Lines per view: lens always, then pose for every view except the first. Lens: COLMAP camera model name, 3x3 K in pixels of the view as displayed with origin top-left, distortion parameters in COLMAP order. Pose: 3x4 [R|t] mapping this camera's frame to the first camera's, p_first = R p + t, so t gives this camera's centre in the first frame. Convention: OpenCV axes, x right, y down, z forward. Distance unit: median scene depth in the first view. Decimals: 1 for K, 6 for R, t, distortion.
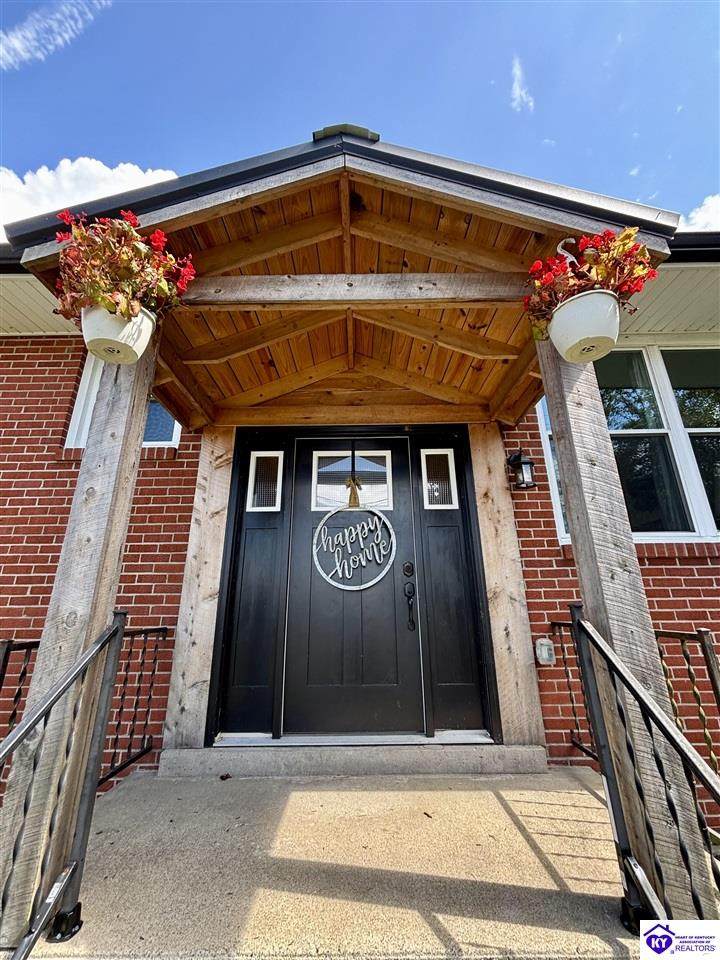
lens RADIAL K [[385.2, 0, 359.9], [0, 385.2, 482.8], [0, 0, 1]] dist [-0.002091, -0.000318]
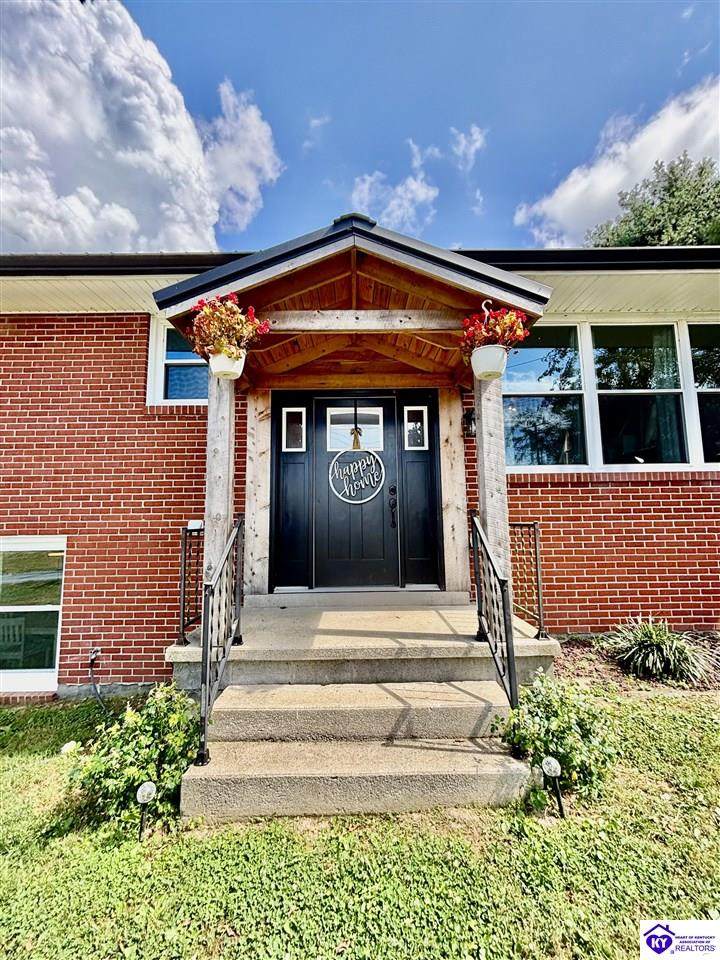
lens RADIAL K [[385.2, 0, 359.9], [0, 385.2, 482.8], [0, 0, 1]] dist [-0.002091, -0.000318]
pose [[0.999911, -0.000724, 0.013289, -0.022429], [-0.002106, 0.977326, 0.211730, -0.120738], [-0.013141, -0.211739, 0.977238, -0.459627]]
